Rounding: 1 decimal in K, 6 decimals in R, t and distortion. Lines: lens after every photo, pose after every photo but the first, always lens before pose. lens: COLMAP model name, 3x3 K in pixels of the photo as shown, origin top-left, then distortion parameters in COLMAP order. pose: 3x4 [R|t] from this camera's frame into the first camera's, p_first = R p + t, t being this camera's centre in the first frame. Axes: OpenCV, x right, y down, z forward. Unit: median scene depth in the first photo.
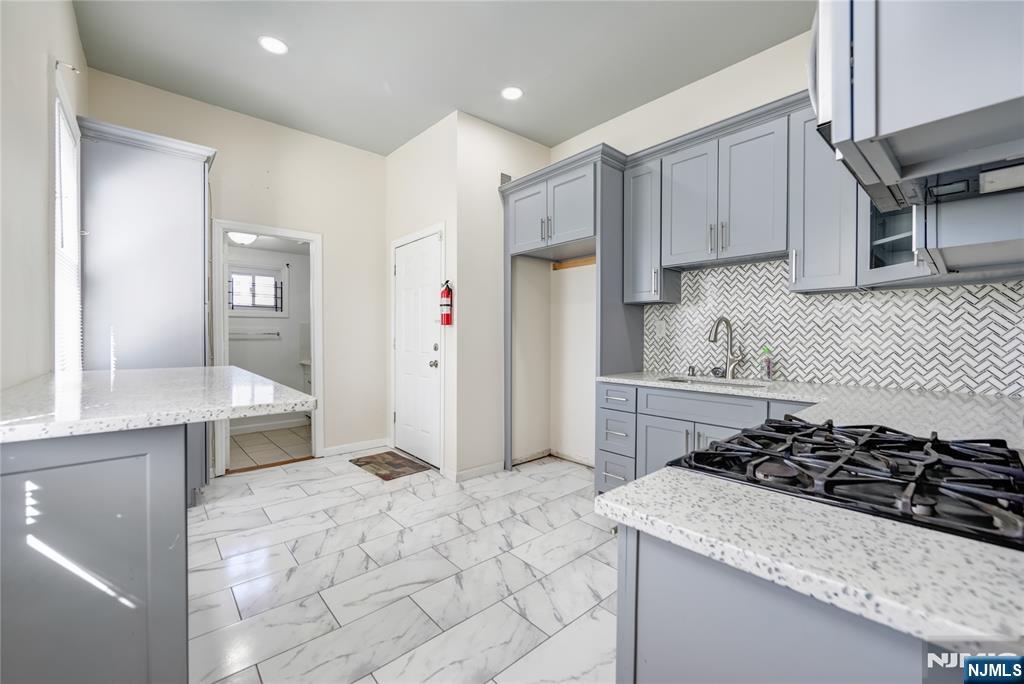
lens RADIAL K [[406.7, 0, 519.7], [0, 406.7, 339.2], [0, 0, 1]] dist [-0.006863, 0.000416]
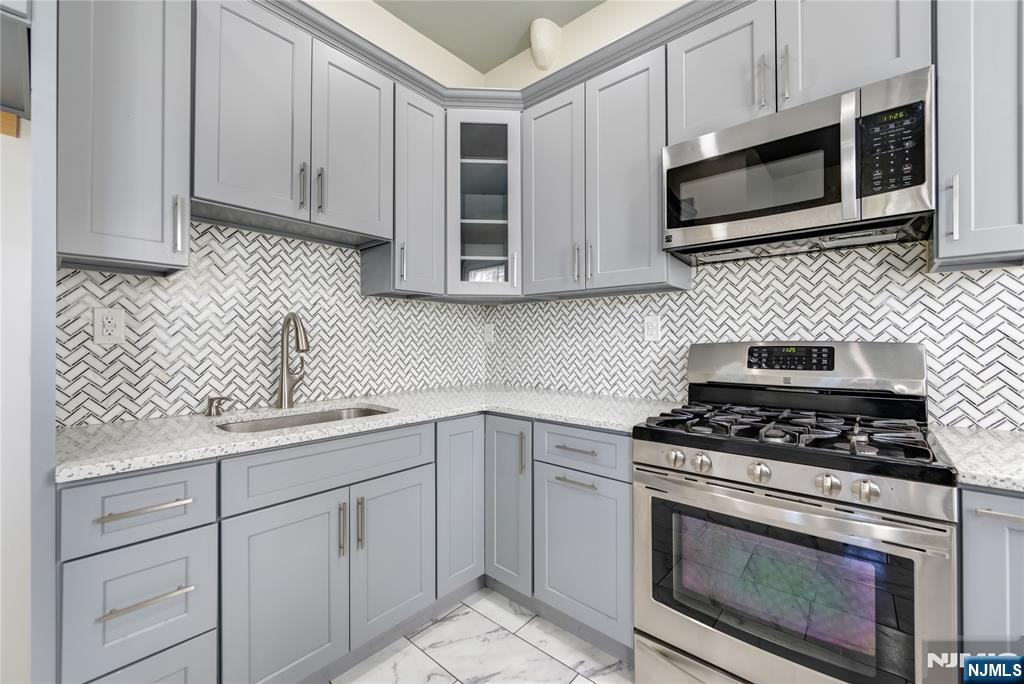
lens RADIAL K [[406.7, 0, 506.8], [0, 406.7, 342.4], [0, 0, 1]] dist [-0.006863, 0.000416]
pose [[-0.107106, -0.001487, 0.994247, -0.154075], [0.006054, 0.999979, 0.002147, -0.006561], [-0.994229, 0.006250, -0.107094, 0.653954]]
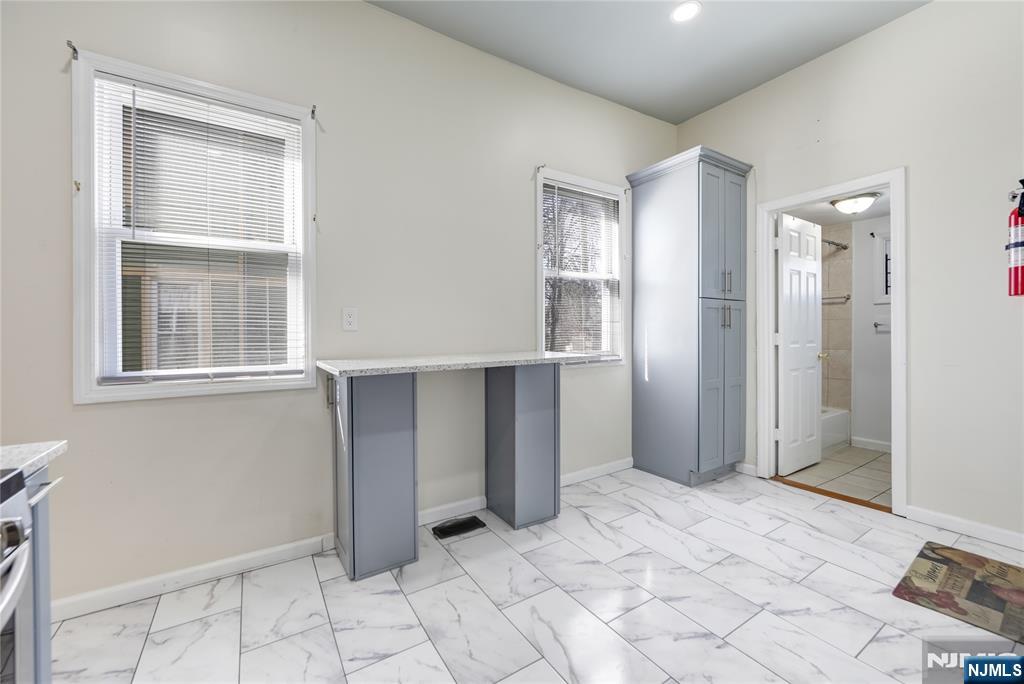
lens RADIAL K [[406.7, 0, 520.3], [0, 406.7, 340.7], [0, 0, 1]] dist [-0.006863, 0.000416]
pose [[-0.162425, 0.019729, -0.986524, 0.305277], [0.000573, 0.999802, 0.019900, -0.000192], [0.986721, 0.002668, -0.162404, 0.661642]]
